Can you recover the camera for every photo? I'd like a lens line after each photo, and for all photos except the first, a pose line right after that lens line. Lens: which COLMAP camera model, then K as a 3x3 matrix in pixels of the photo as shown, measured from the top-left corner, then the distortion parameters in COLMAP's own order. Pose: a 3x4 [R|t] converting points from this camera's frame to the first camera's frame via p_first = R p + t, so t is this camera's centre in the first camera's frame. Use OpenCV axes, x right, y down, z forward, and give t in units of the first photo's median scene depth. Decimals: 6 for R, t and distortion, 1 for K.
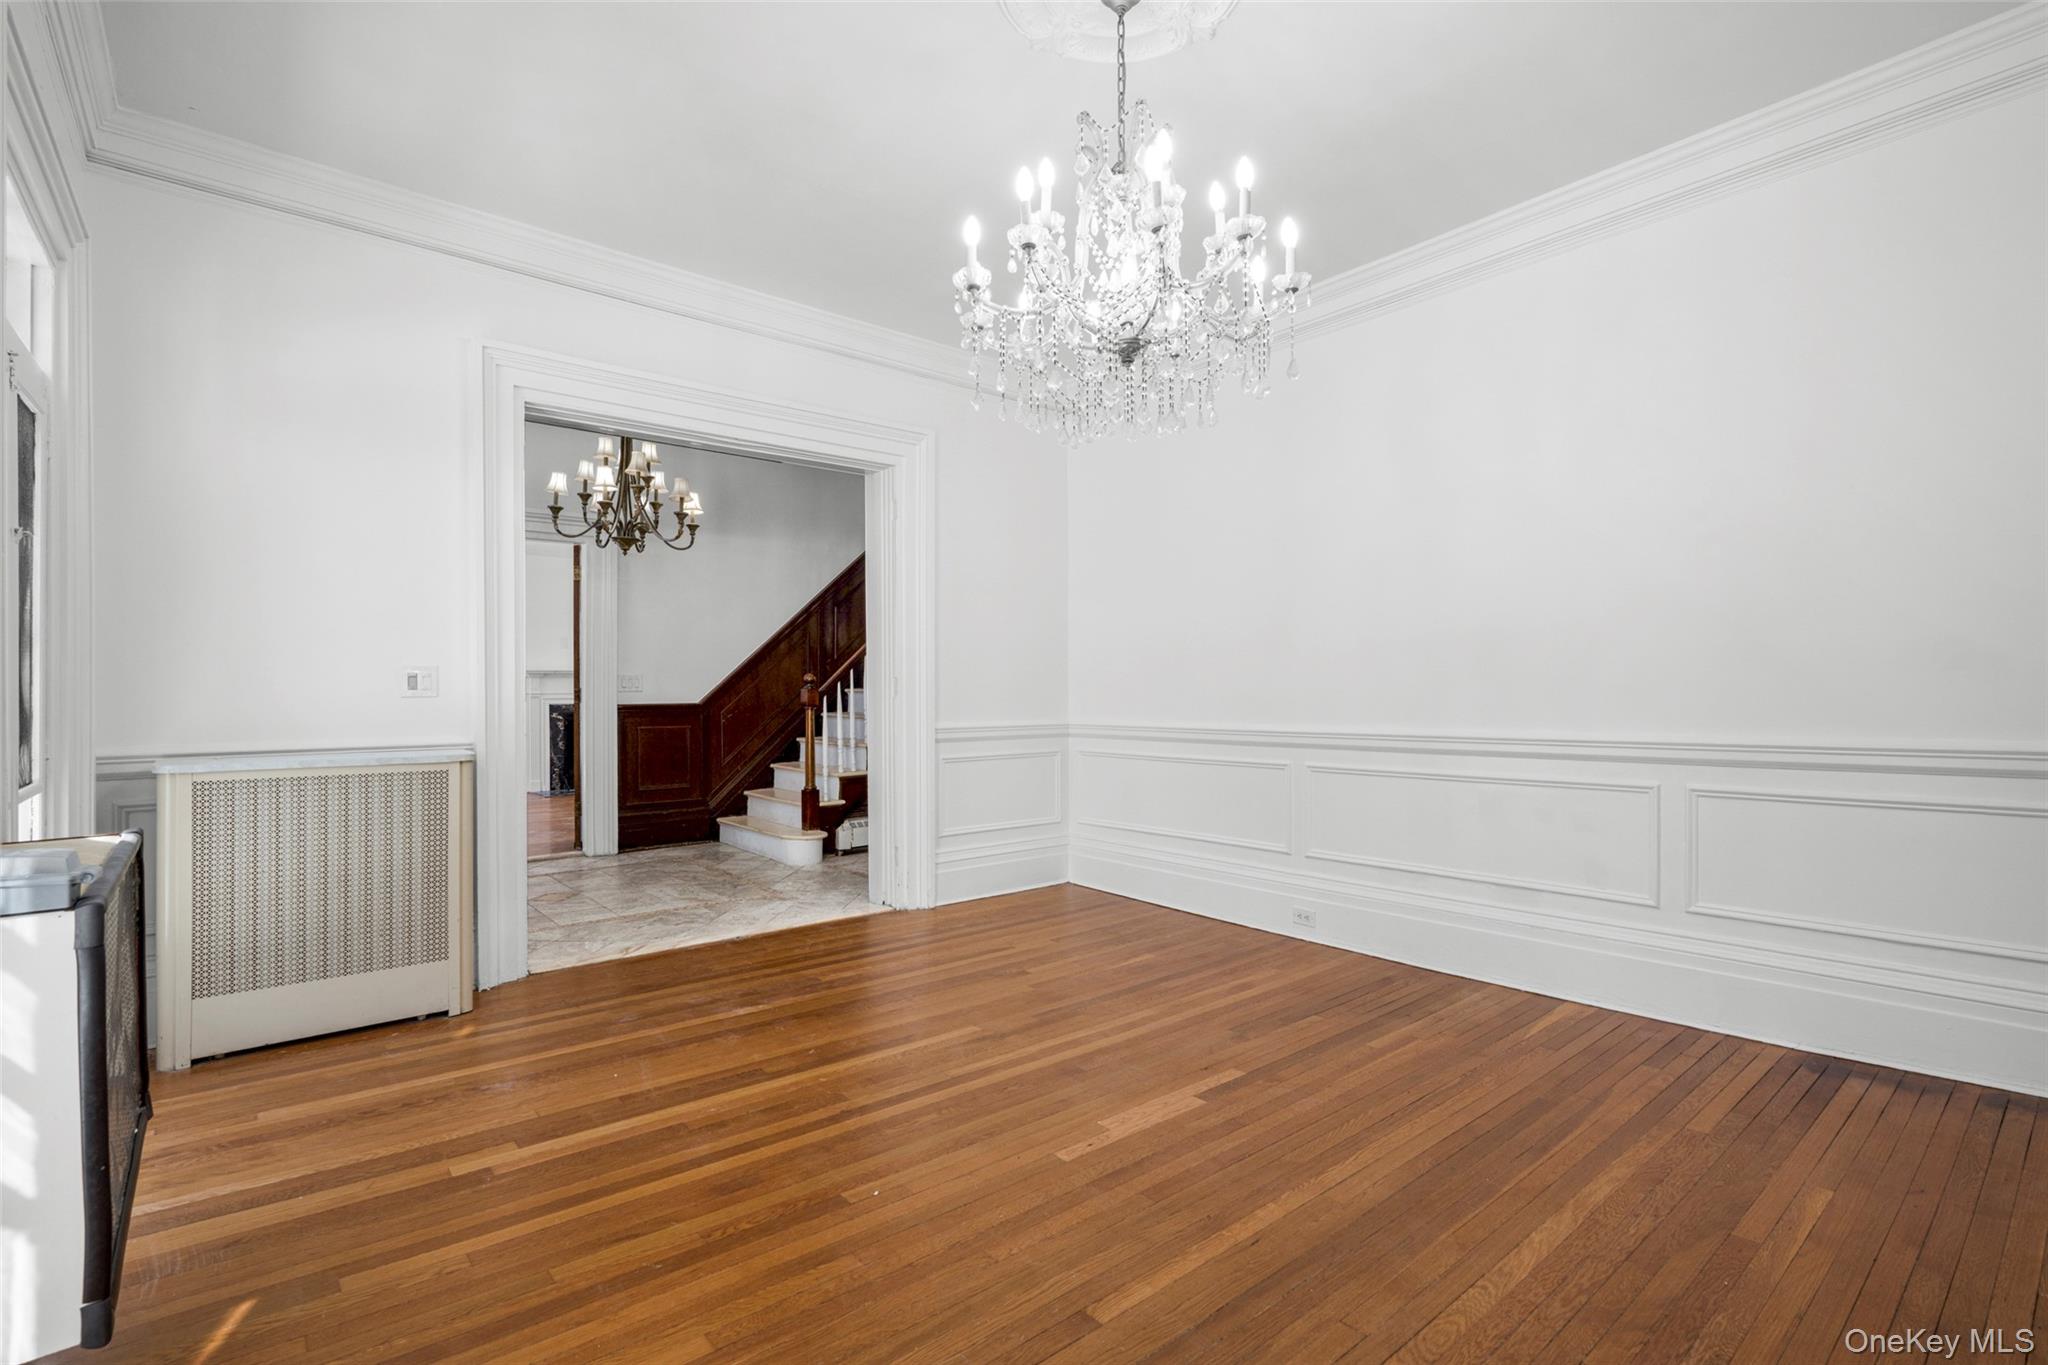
lens RADIAL K [[944.0, 0, 1020.8], [0, 944.0, 685.3], [0, 0, 1]] dist [-0.007101, 0.002082]
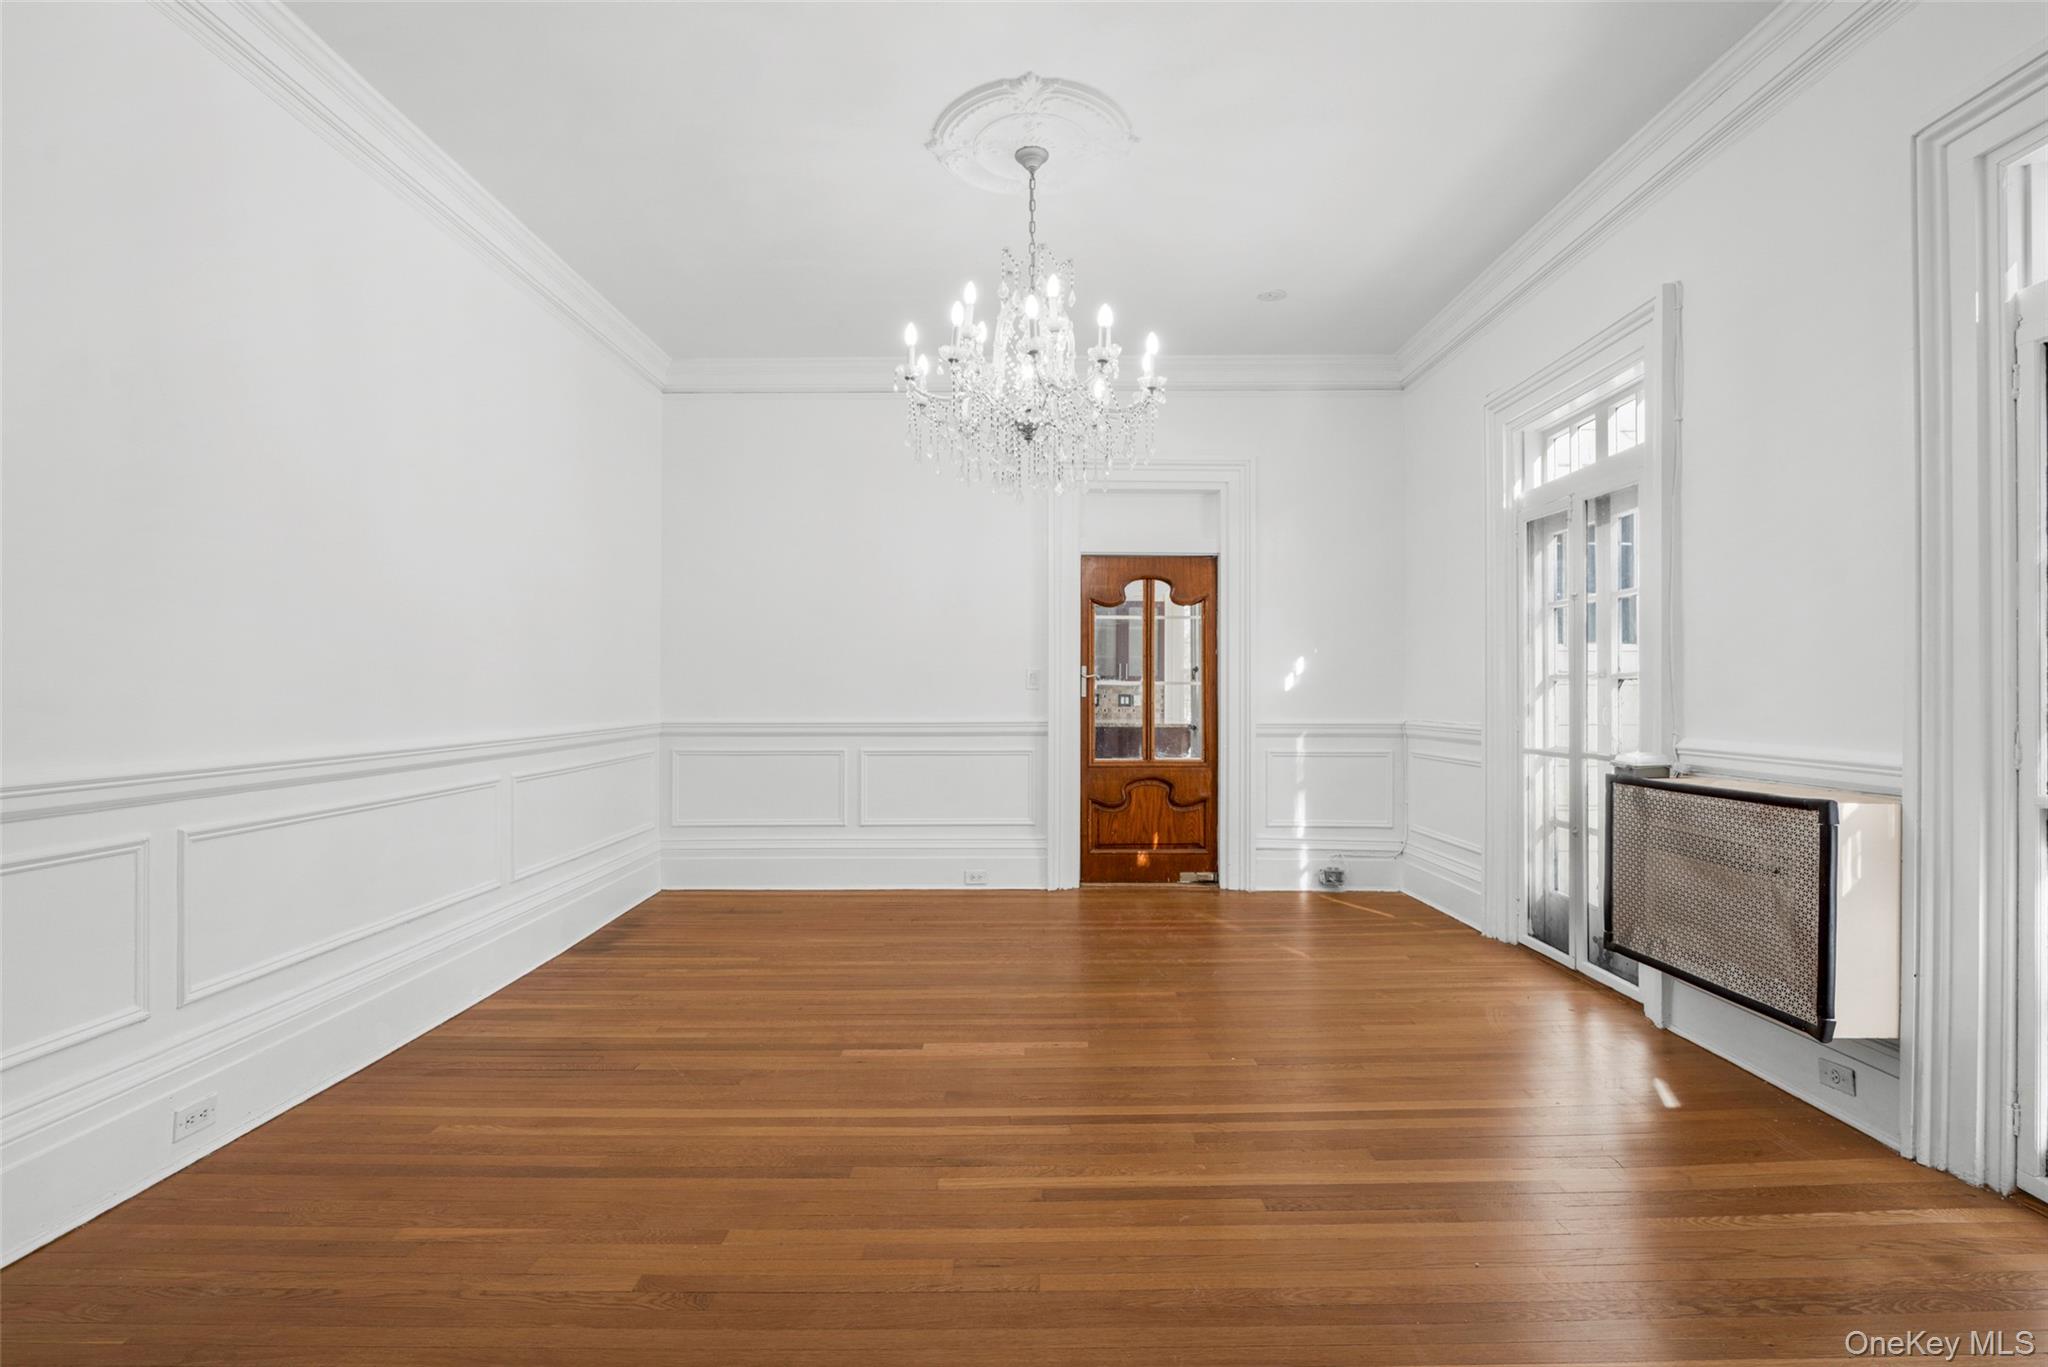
lens RADIAL K [[944.0, 0, 1023.9], [0, 944.0, 691.1], [0, 0, 1]] dist [-0.007101, 0.002082]
pose [[-0.763910, 0.006205, 0.645293, -0.583151], [-0.000904, 0.999943, -0.010685, 0.017661], [-0.645322, -0.008745, -0.763861, 1.624413]]
